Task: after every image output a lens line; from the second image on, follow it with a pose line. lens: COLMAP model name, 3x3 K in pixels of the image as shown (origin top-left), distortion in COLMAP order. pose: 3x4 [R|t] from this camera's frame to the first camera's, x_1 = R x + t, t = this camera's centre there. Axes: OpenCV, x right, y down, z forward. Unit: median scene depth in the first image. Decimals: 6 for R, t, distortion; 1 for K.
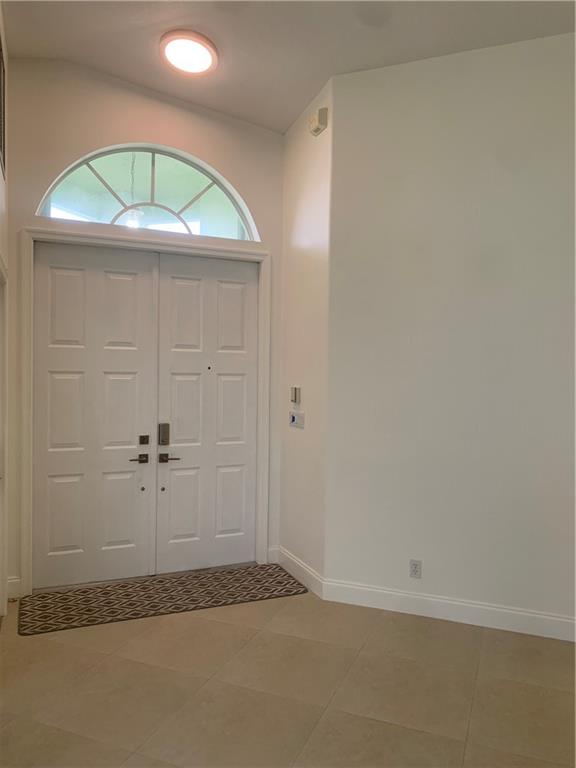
lens RADIAL K [[594.4, 0, 288.0], [0, 594.4, 384.0], [0, 0, 1]] dist [0.082396, -0.136454]
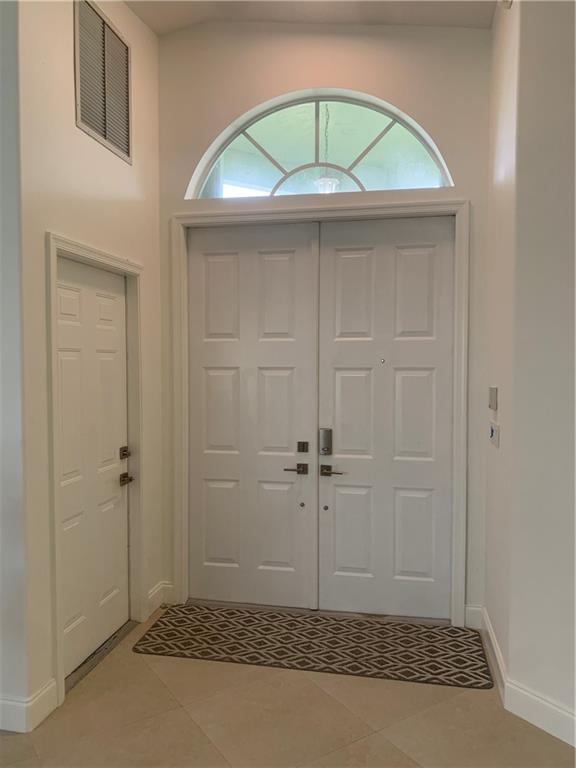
lens RADIAL K [[594.4, 0, 288.0], [0, 594.4, 384.0], [0, 0, 1]] dist [0.082396, -0.136454]
pose [[0.818577, 0.008152, -0.574338, 0.223441], [-0.000893, 0.999916, 0.012920, -0.006508], [0.574396, -0.010063, 0.818516, 0.298229]]
